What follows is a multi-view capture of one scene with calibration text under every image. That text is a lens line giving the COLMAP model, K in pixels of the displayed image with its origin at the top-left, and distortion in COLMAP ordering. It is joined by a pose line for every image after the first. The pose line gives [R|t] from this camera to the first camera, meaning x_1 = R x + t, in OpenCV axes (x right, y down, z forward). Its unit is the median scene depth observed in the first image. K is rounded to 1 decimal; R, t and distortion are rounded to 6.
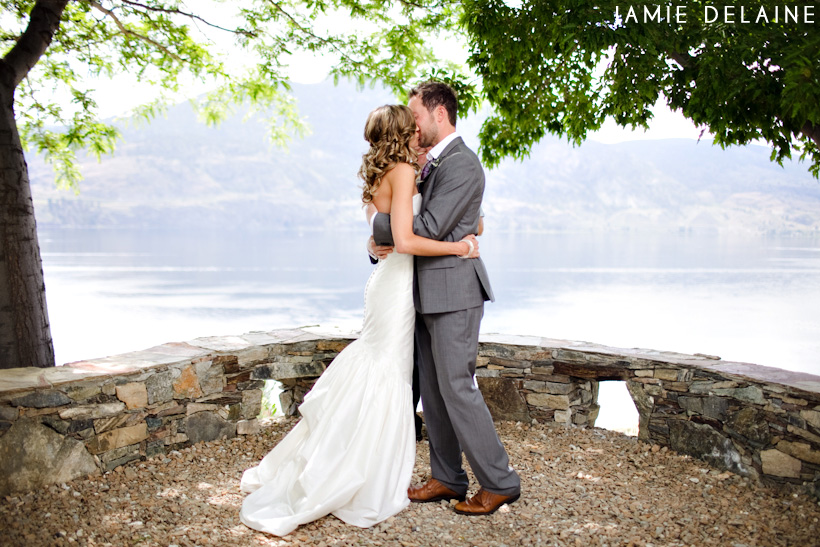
lens RADIAL K [[799.7, 0, 406.8], [0, 799.7, 281.4], [0, 0, 1]] dist [-0.065574, 0.027894]
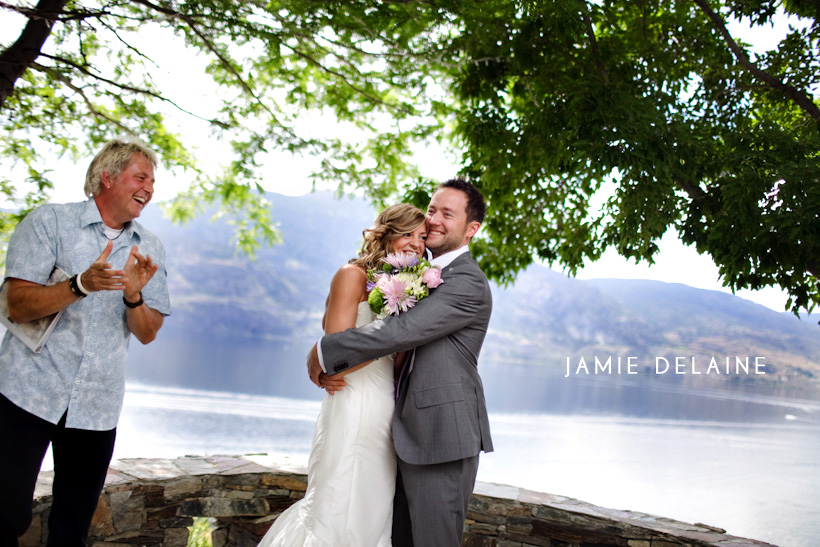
lens RADIAL K [[799.7, 0, 406.8], [0, 799.7, 281.4], [0, 0, 1]] dist [-0.065574, 0.027894]
pose [[0.995673, 0.086756, 0.033303, -0.003114], [-0.080900, 0.985562, -0.148734, -0.015102], [-0.045726, 0.145396, 0.988316, 0.117196]]
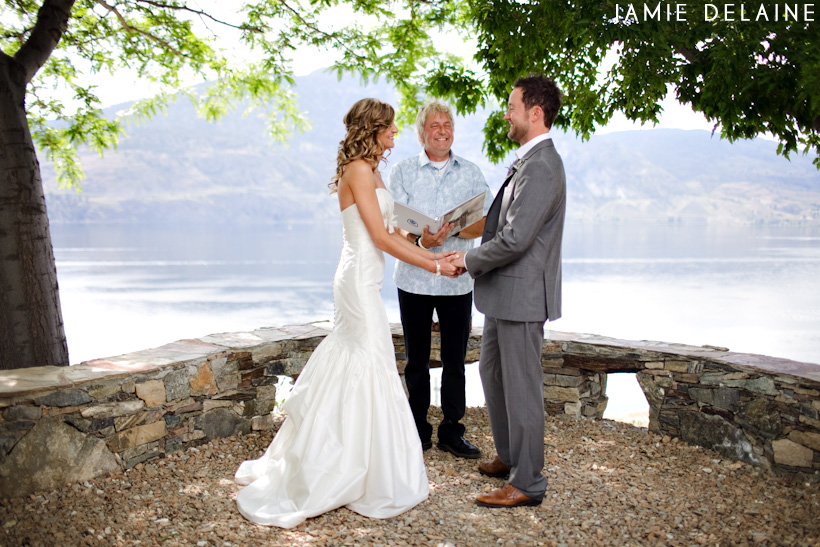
lens RADIAL K [[799.7, 0, 406.8], [0, 799.7, 281.4], [0, 0, 1]] dist [-0.065574, 0.027894]
pose [[0.999881, -0.008805, 0.012695, -0.026298], [0.008680, 0.999914, 0.009818, -0.003532], [-0.012780, -0.009707, 0.999871, -0.005852]]
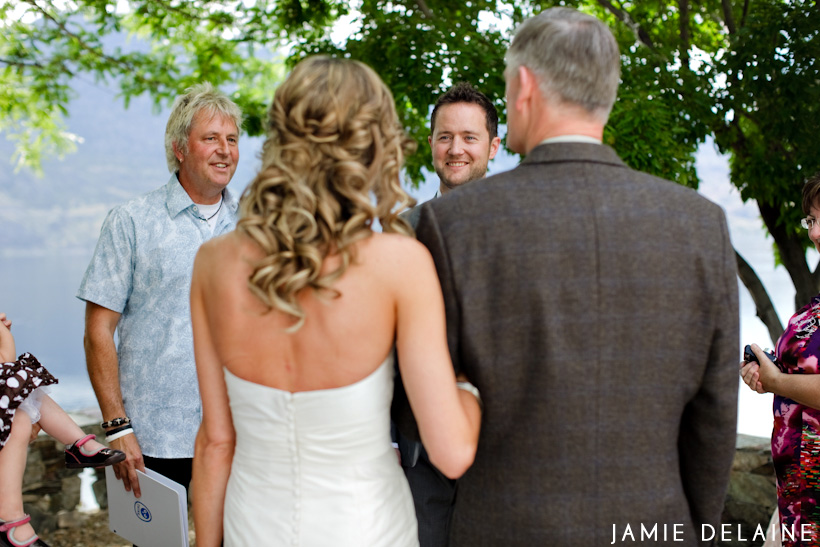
lens RADIAL K [[1276.0, 0, 410.0], [0, 1276.0, 273.5], [0, 0, 1]] dist [0.005609, 0.016708]
pose [[0.982275, -0.042947, 0.182461, -0.067750], [0.049853, 0.998197, -0.033429, -0.023482], [-0.180696, 0.041933, 0.982645, -0.455674]]
